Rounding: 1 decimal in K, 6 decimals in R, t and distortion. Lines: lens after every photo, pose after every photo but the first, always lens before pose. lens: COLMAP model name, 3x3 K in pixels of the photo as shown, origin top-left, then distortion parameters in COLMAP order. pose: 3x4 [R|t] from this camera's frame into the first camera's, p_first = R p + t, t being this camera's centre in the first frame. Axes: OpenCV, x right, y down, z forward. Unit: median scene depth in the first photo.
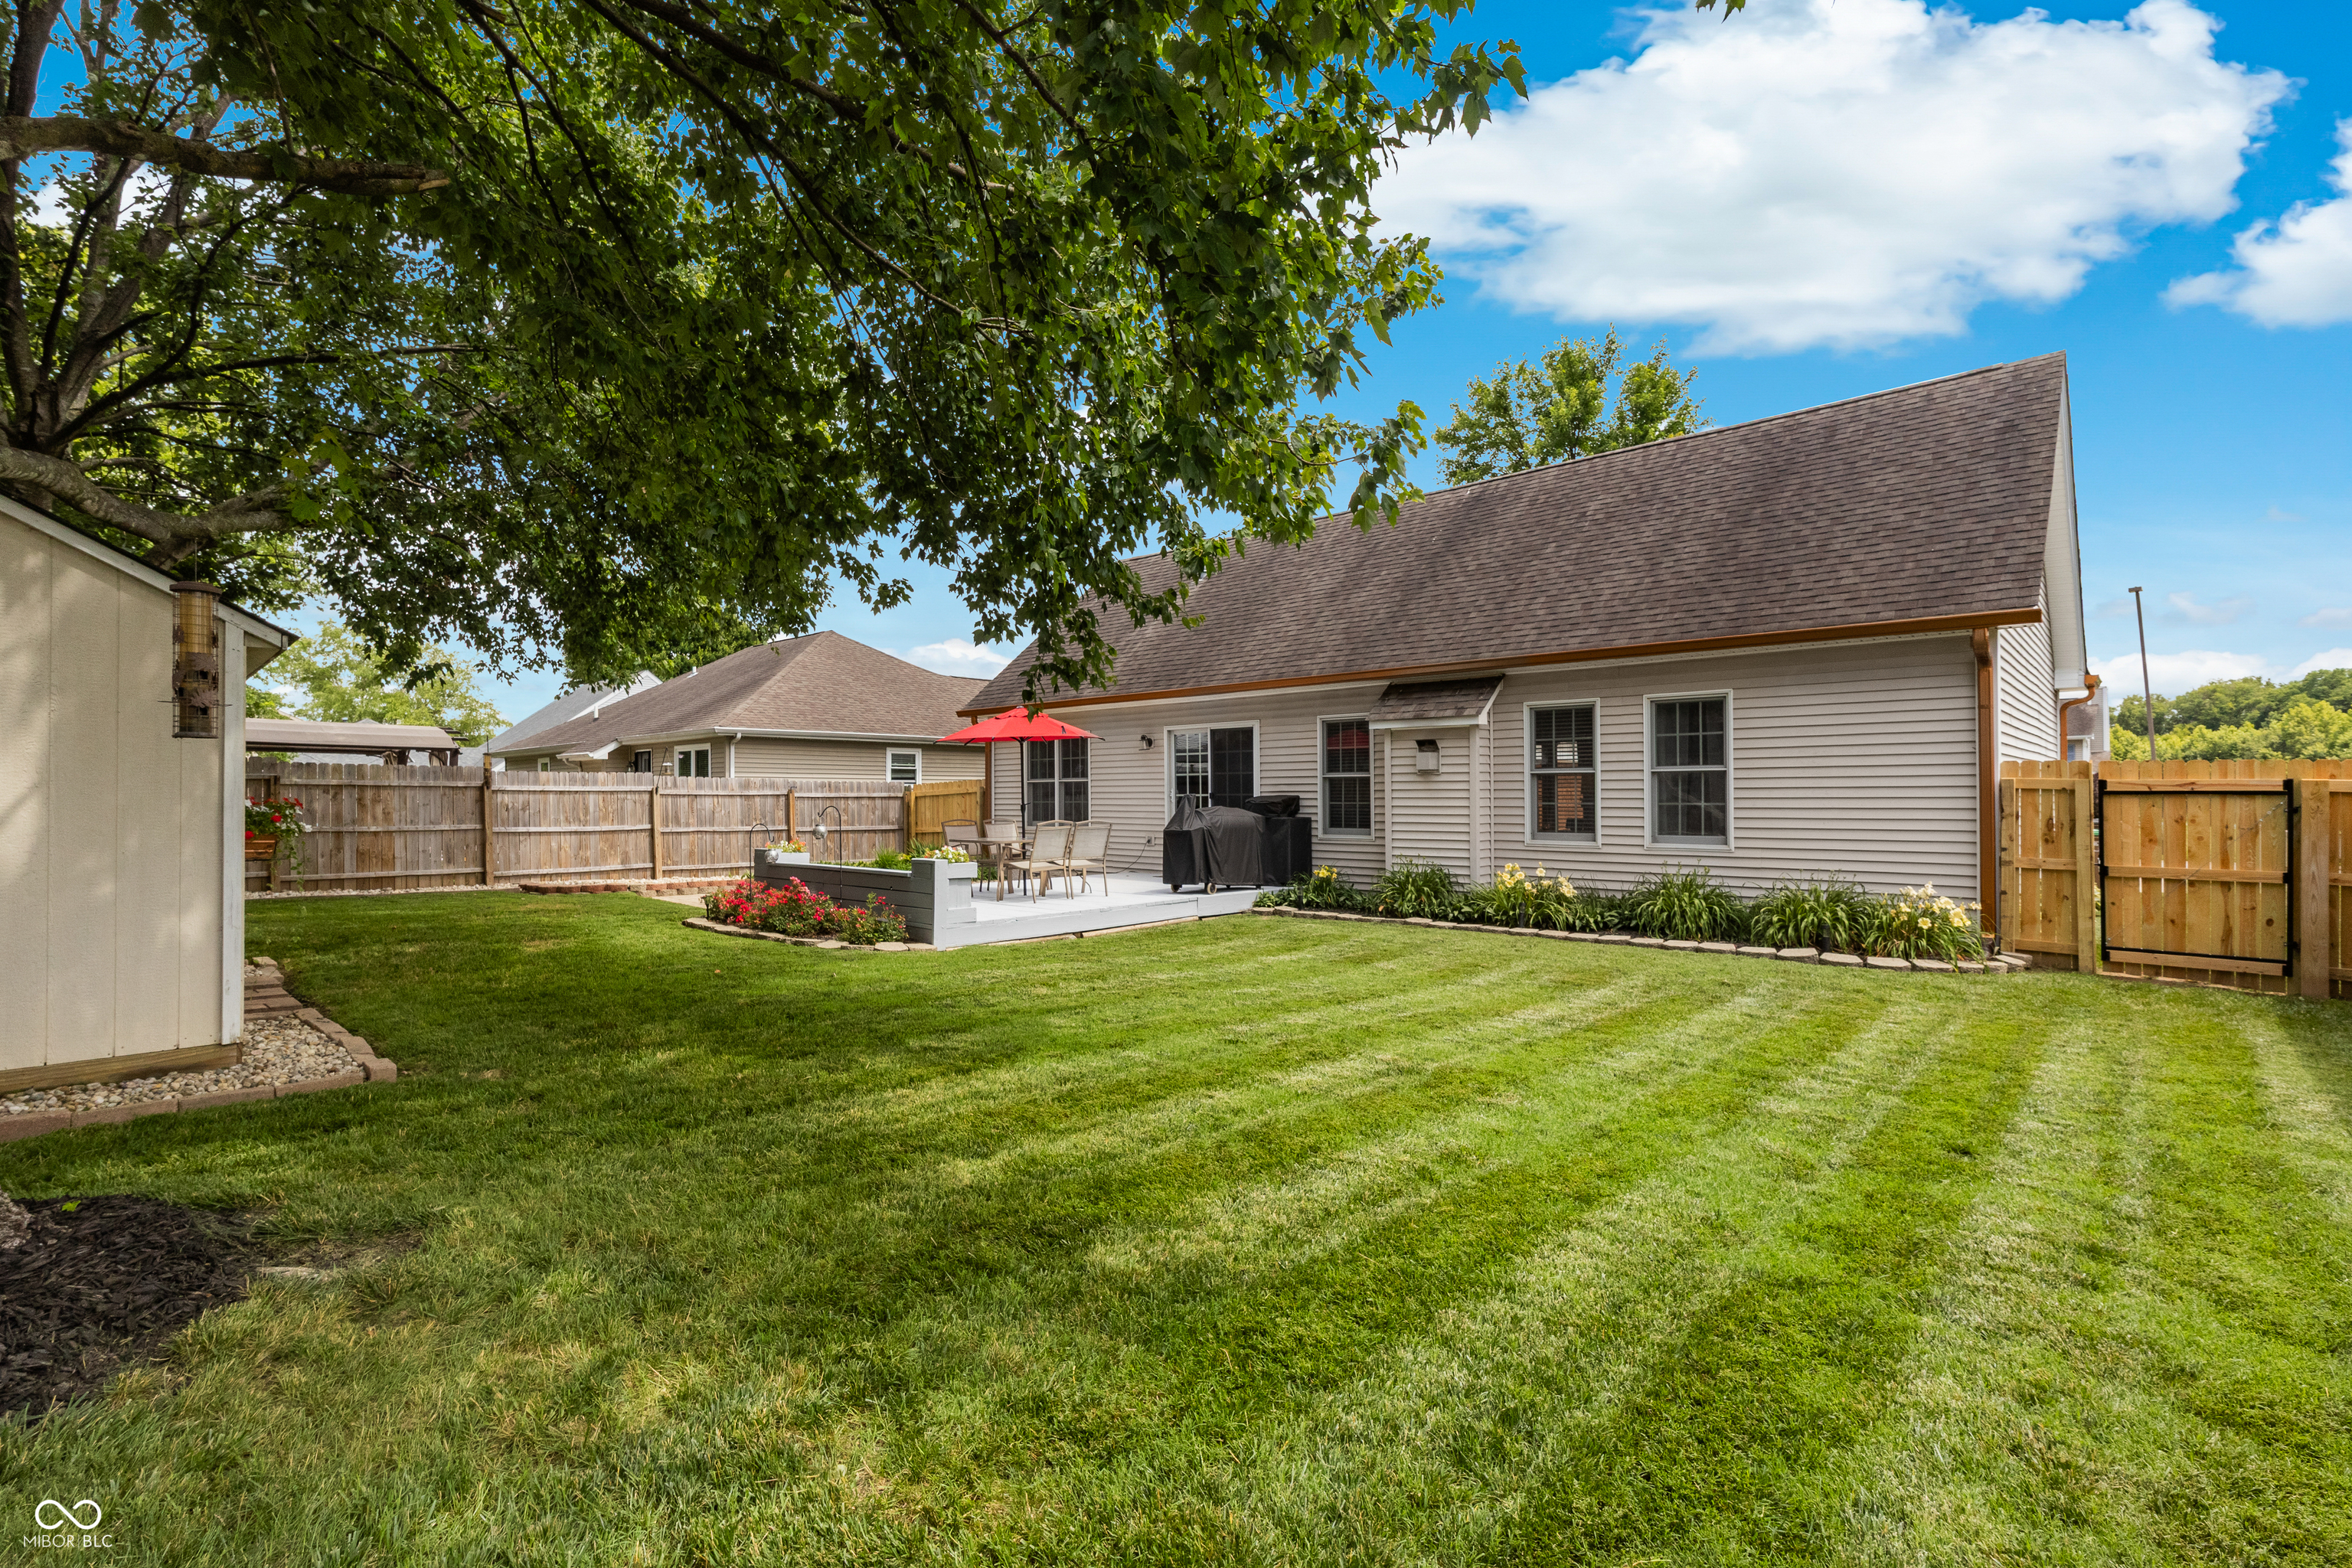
lens RADIAL K [[1102.7, 0, 1186.5], [0, 1102.7, 790.3], [0, 0, 1]] dist [0.000438, 0.000411]
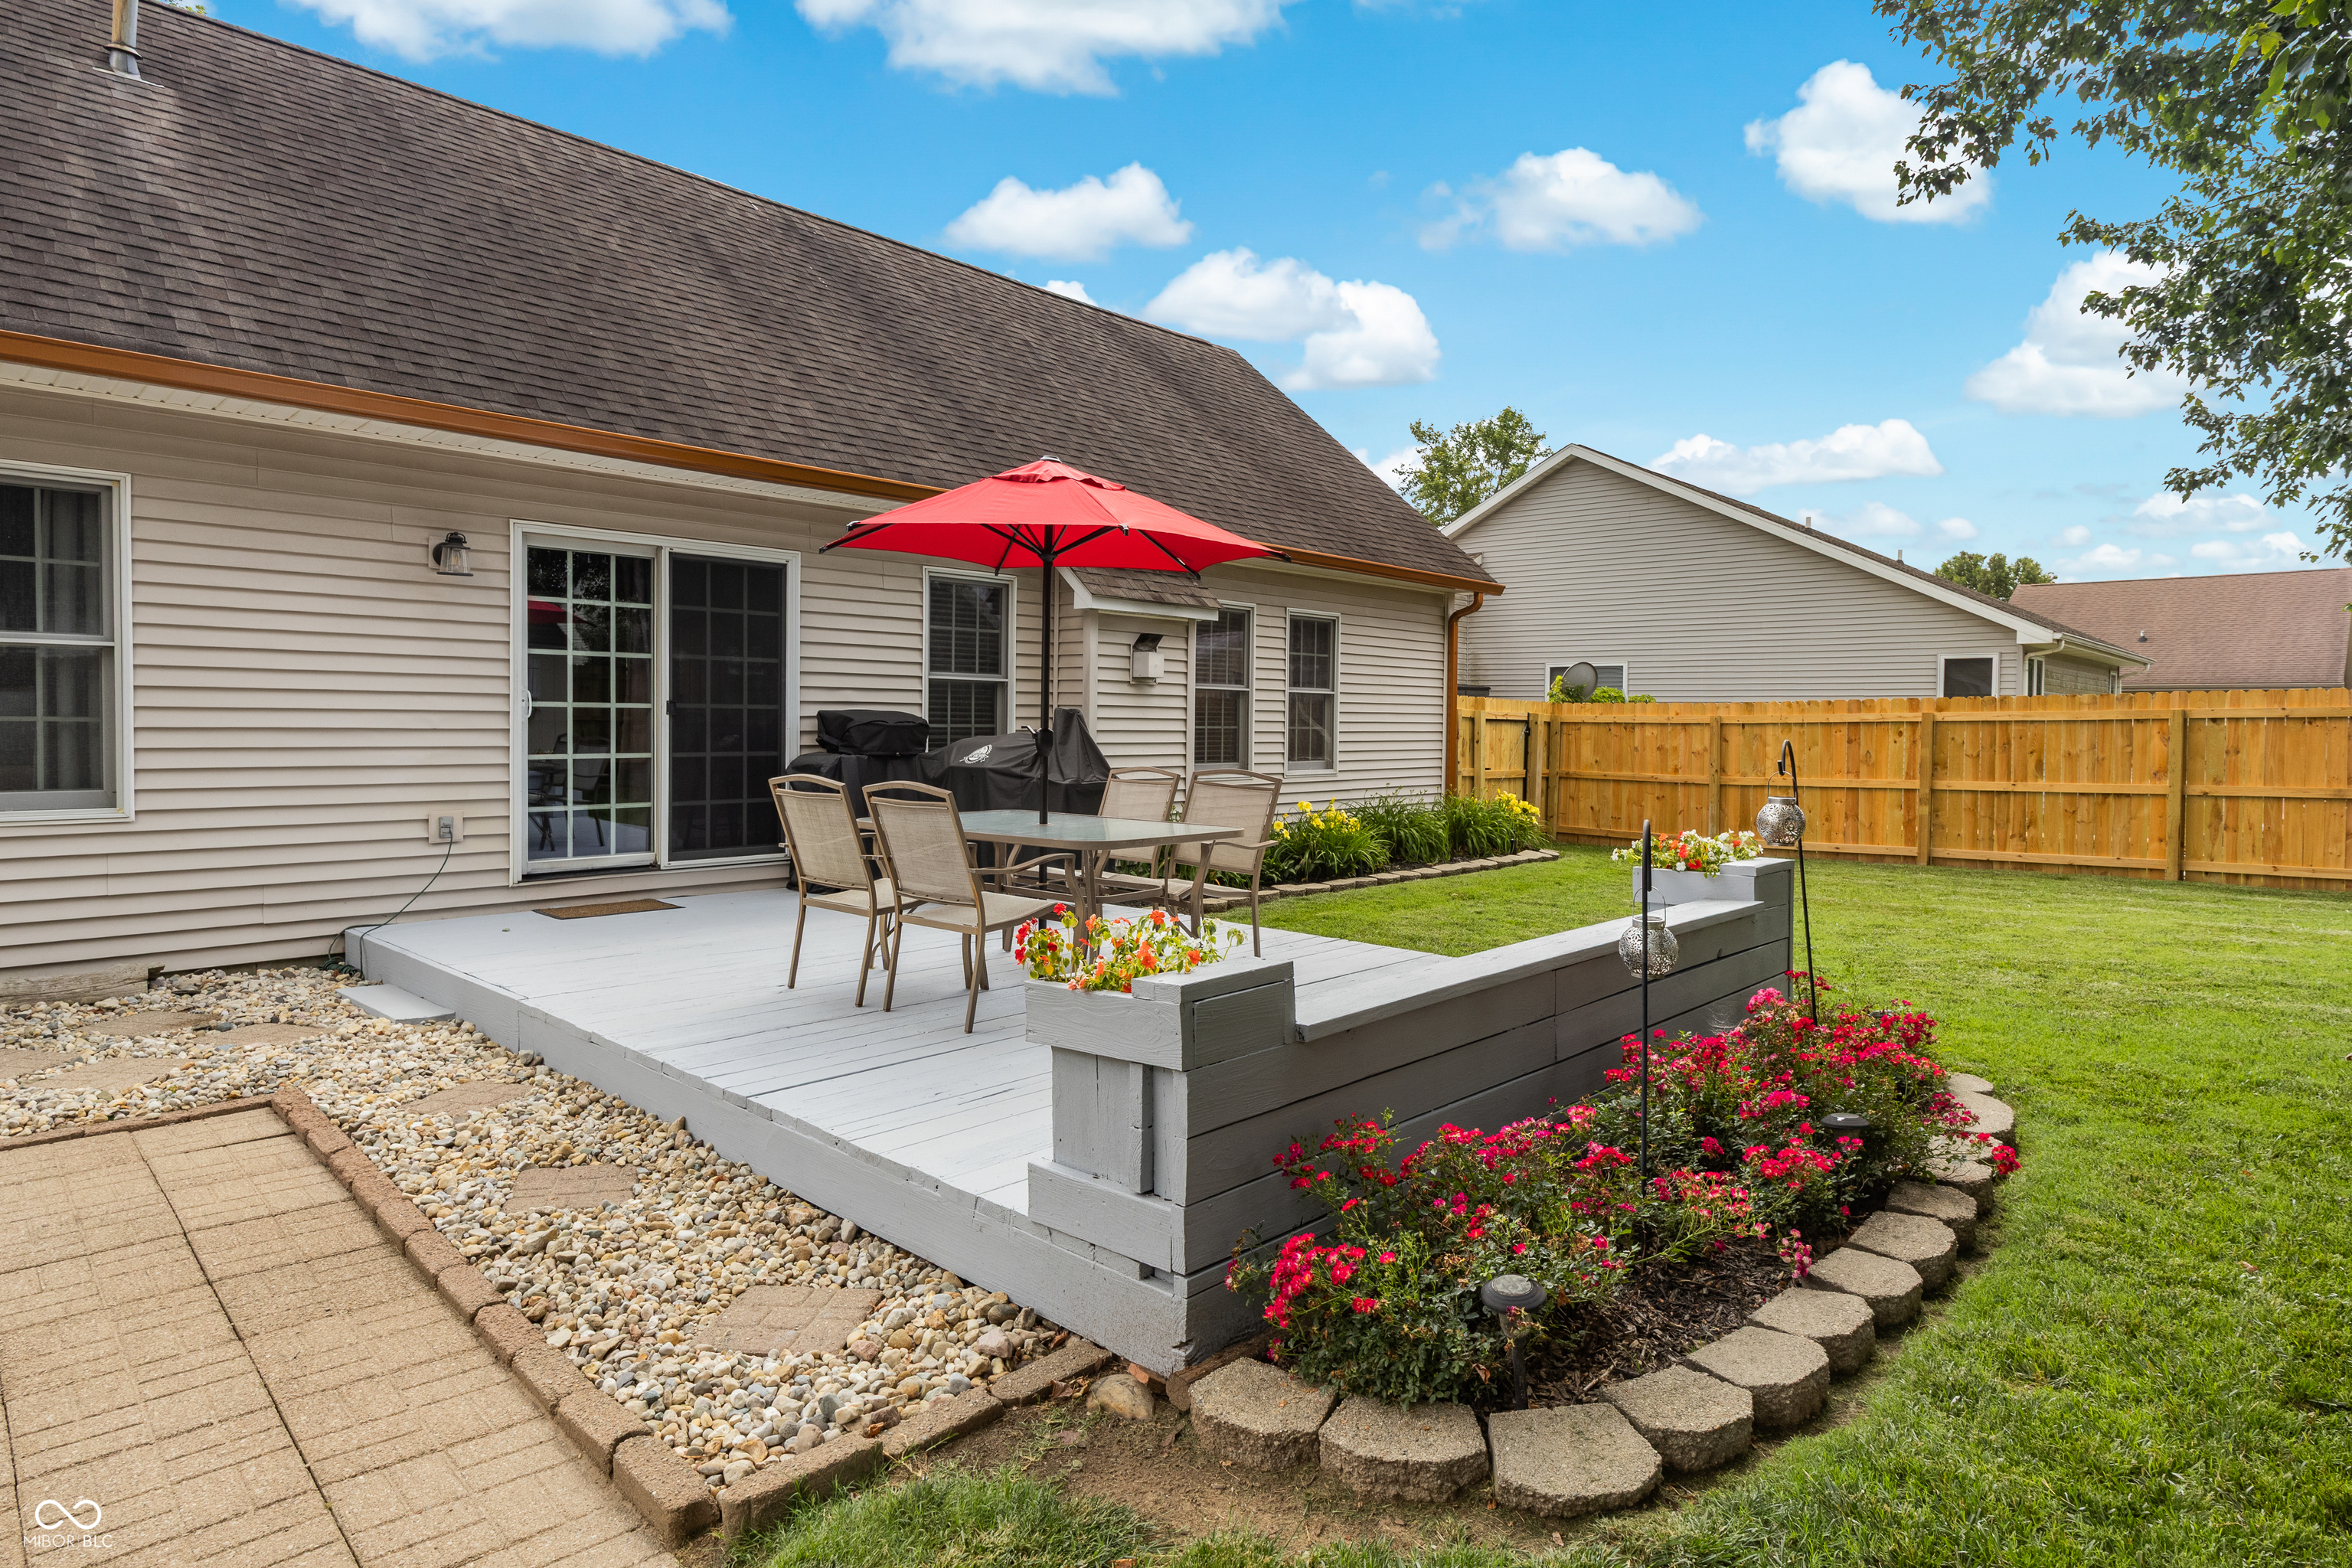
lens RADIAL K [[1313.6, 0, 1184.6], [0, 1313.6, 779.5], [0, 0, 1]] dist [0.000375, 0.002031]
pose [[-0.009526, -0.043705, 0.998999, -0.618106], [-0.019281, 0.998867, 0.043515, 0.008620], [-0.999769, -0.018848, -0.010358, 1.012881]]
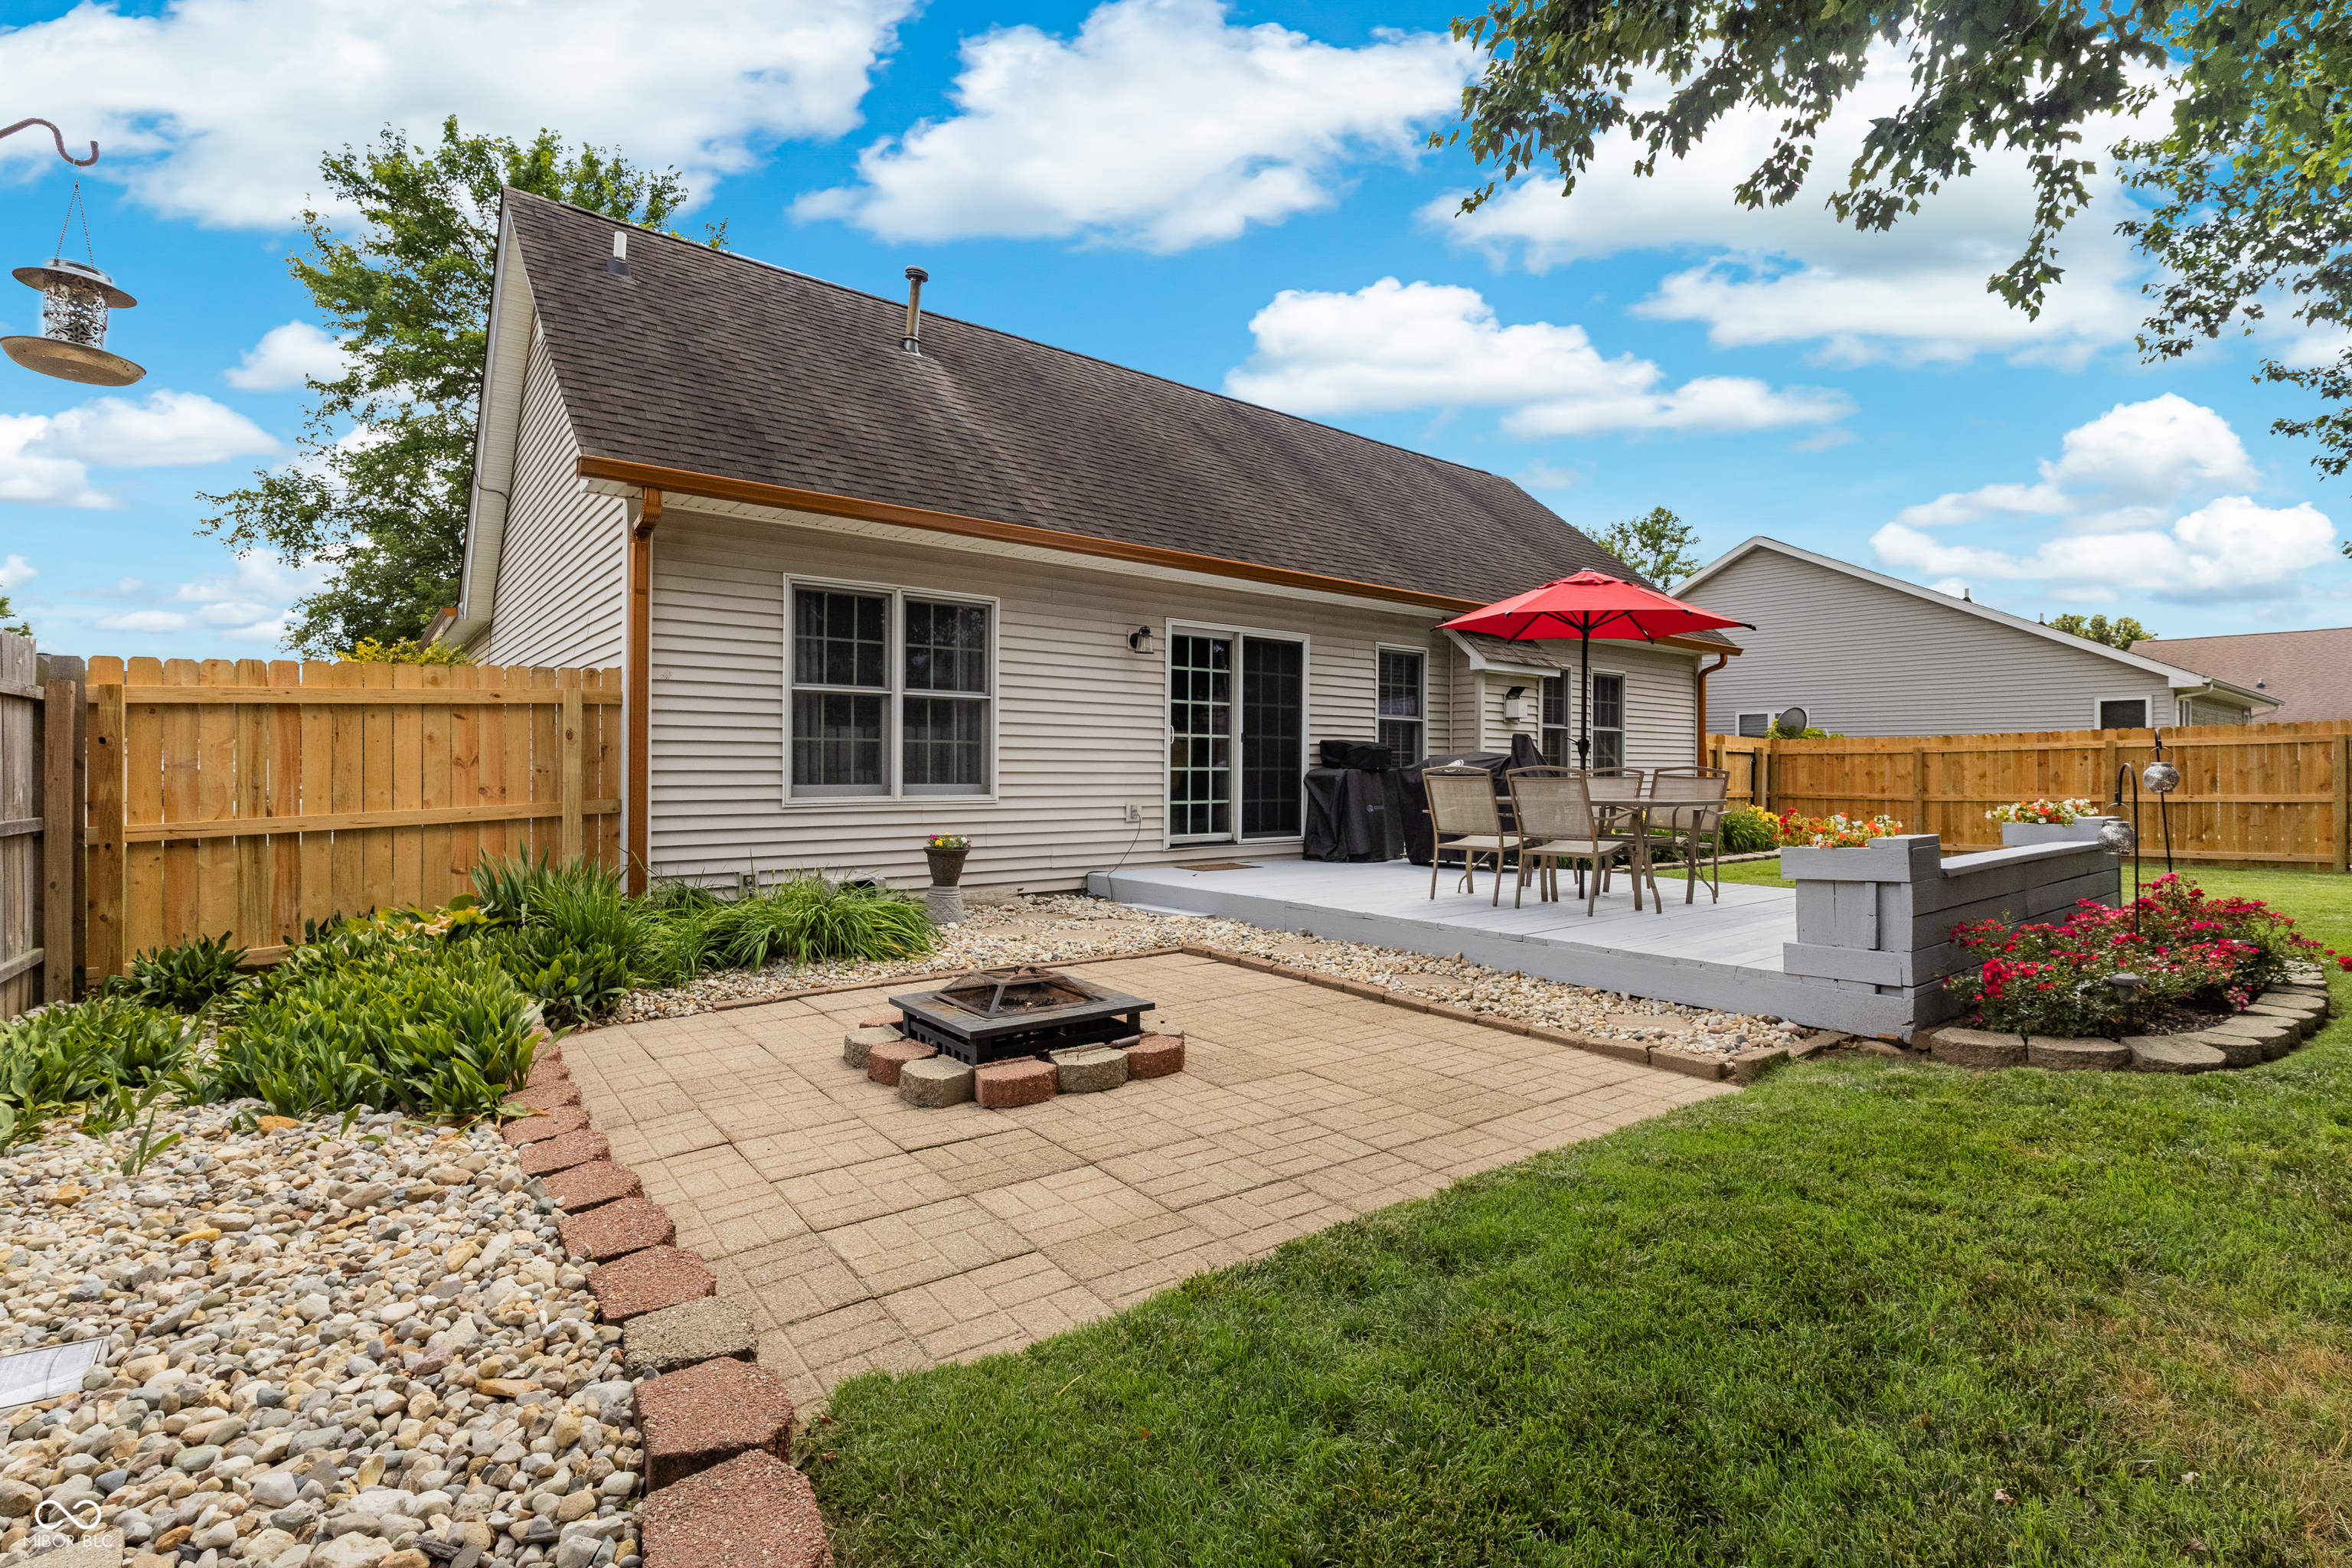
lens RADIAL K [[1089.1, 0, 1169.1], [0, 1089.1, 792.4], [0, 0, 1]] dist [0.001709, -0.007795]
pose [[0.137713, -0.015776, 0.990346, -0.788061], [-0.010754, 0.999790, 0.017422, 0.033917], [-0.990414, -0.013049, 0.137515, 1.203089]]
